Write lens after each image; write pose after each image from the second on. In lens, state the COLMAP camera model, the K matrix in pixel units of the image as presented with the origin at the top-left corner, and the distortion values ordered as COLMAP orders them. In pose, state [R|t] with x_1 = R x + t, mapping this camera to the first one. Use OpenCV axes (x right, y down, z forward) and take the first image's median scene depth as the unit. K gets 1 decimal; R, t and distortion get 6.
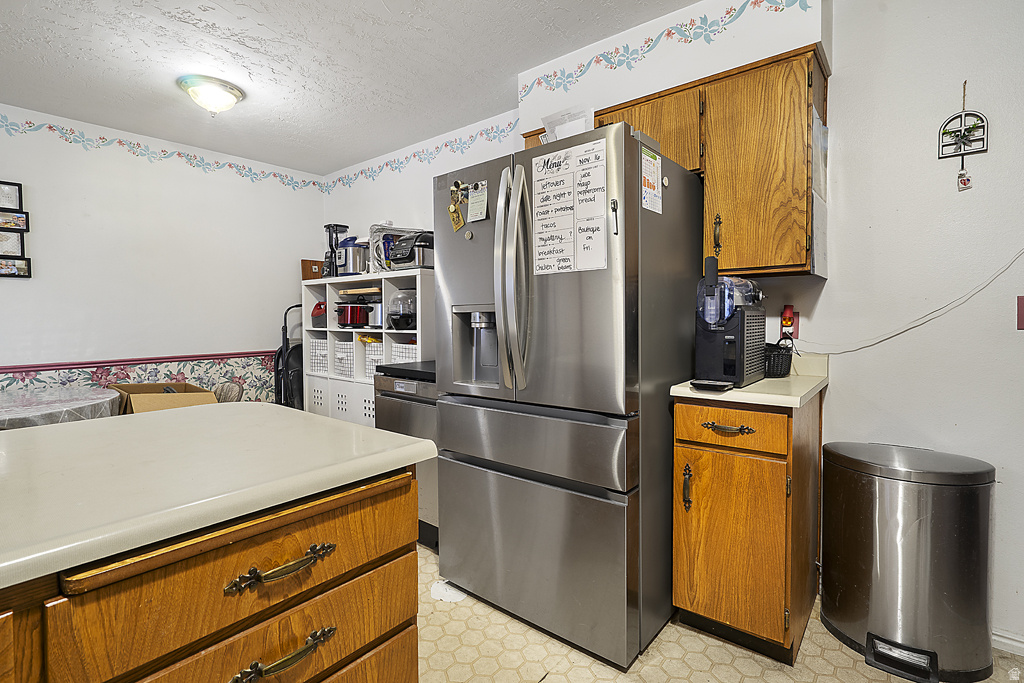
lens RADIAL K [[494.1, 0, 514.8], [0, 494.1, 318.7], [0, 0, 1]] dist [-0.000323, 0.000496]
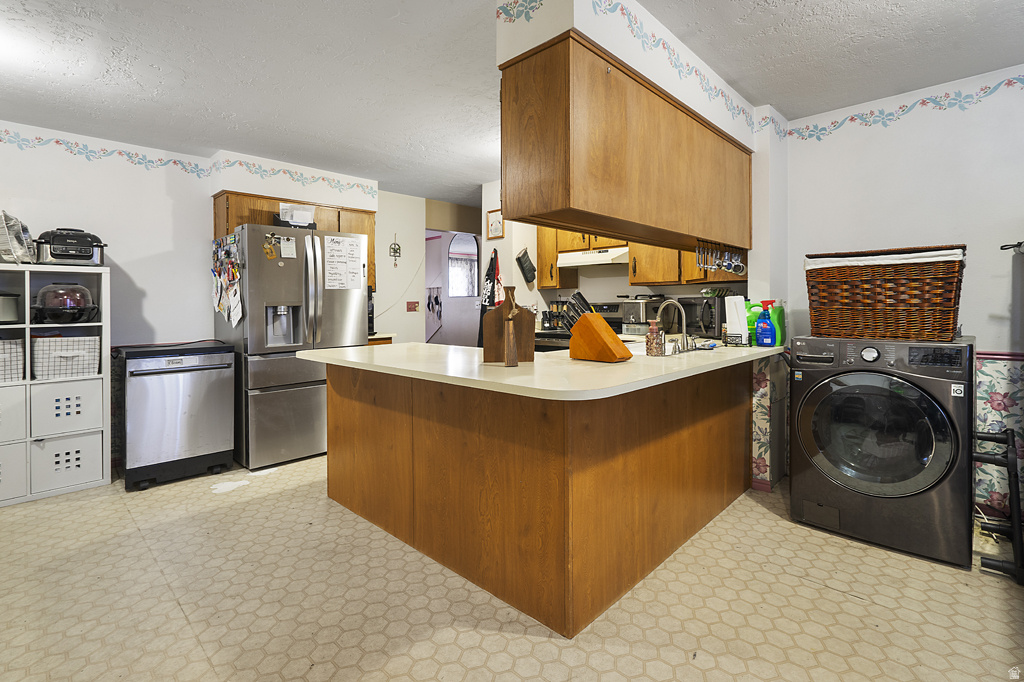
lens RADIAL K [[475.6, 0, 512.6], [0, 475.6, 305.9], [0, 0, 1]] dist [-0.000264, 0.000057]
pose [[0.087796, 0.002168, 0.996136, -1.779785], [0.014822, 0.999884, -0.003482, 0.005006], [-0.996028, 0.015071, 0.087754, -0.006312]]
